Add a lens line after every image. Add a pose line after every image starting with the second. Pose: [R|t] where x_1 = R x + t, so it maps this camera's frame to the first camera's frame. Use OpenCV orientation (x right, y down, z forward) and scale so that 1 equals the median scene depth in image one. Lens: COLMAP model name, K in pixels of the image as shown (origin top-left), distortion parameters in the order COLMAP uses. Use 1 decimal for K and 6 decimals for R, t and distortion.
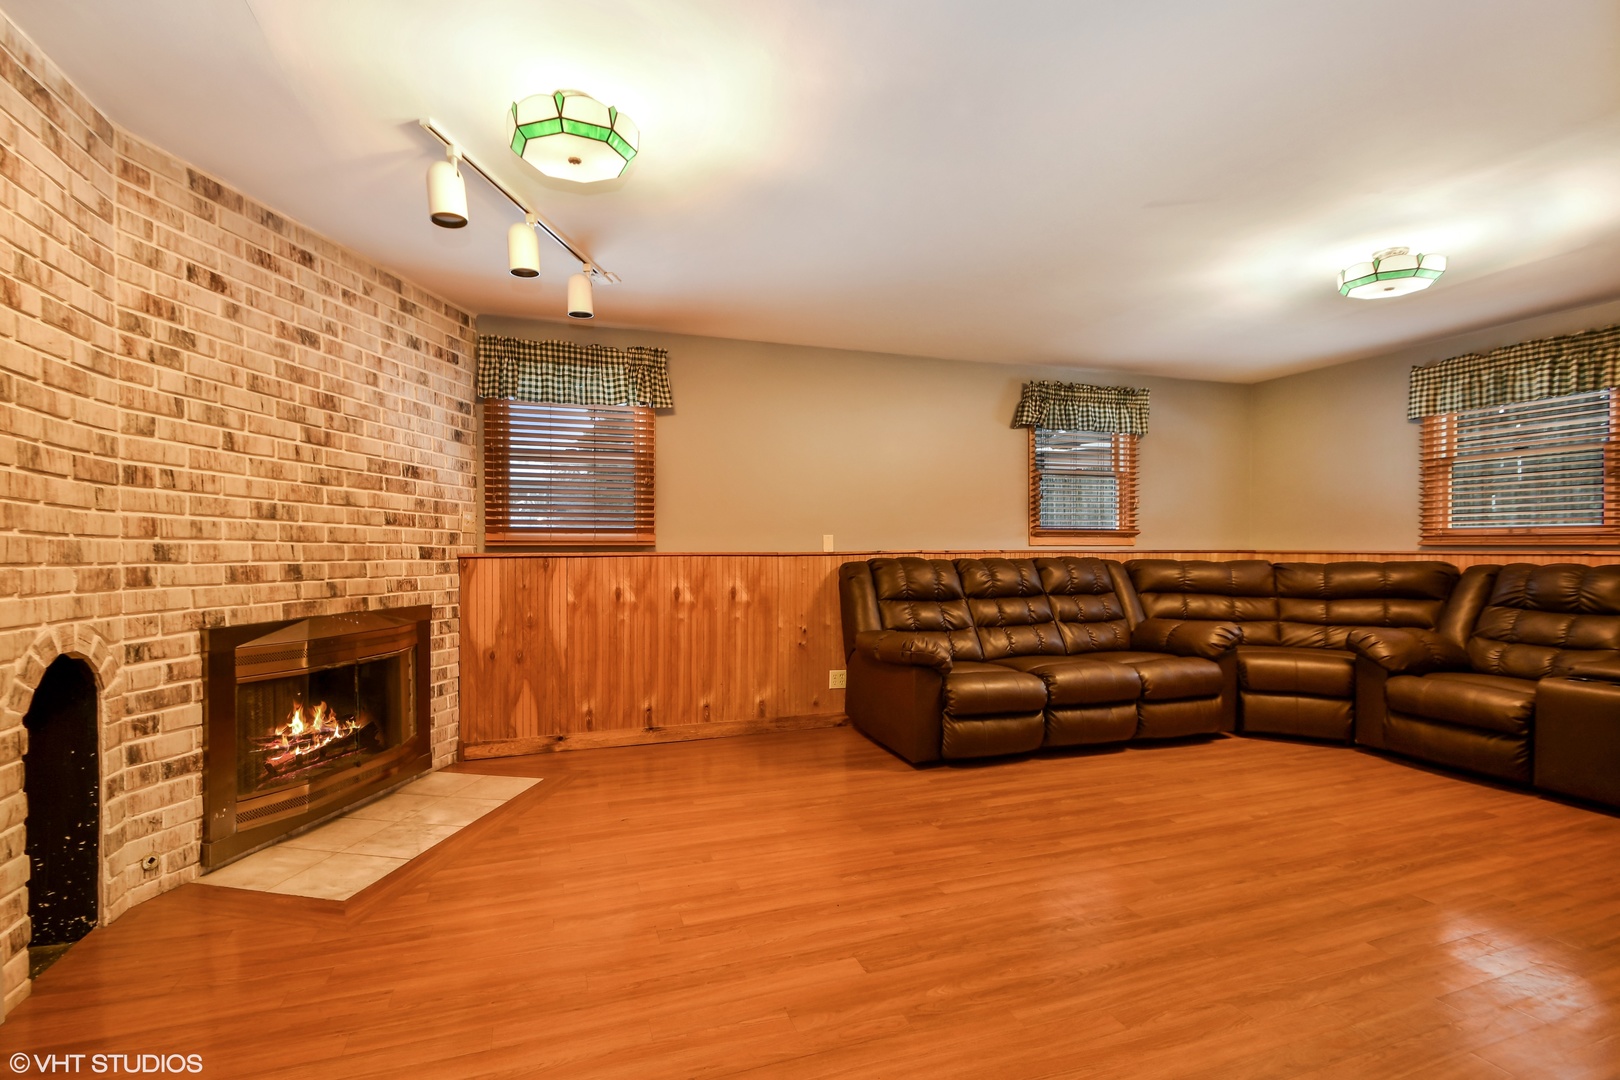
lens RADIAL K [[702.9, 0, 806.8], [0, 702.9, 566.3], [0, 0, 1]] dist [0.037407, -0.029931]
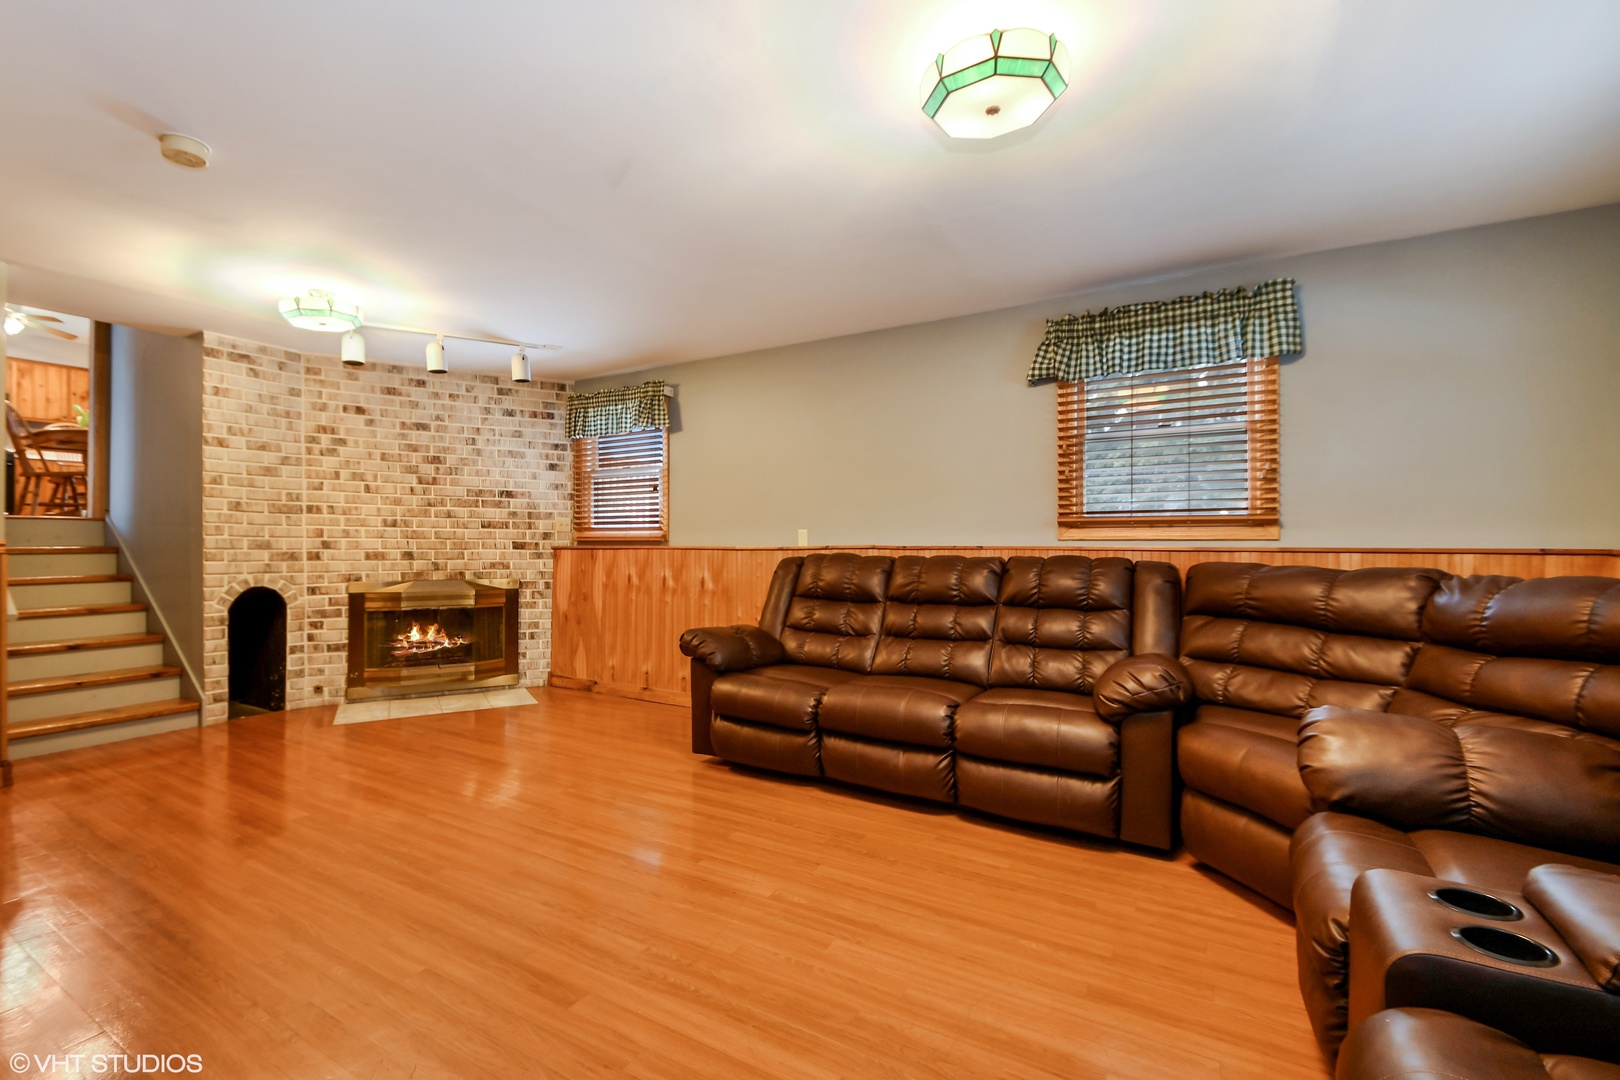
lens RADIAL K [[721.9, 0, 777.5], [0, 721.9, 548.6], [0, 0, 1]] dist [0.012858, -0.010961]
pose [[0.637639, 0.009281, -0.770279, 1.231601], [-0.021027, 0.999765, -0.005360, -0.017884], [0.770048, 0.019614, 0.637684, 0.500336]]
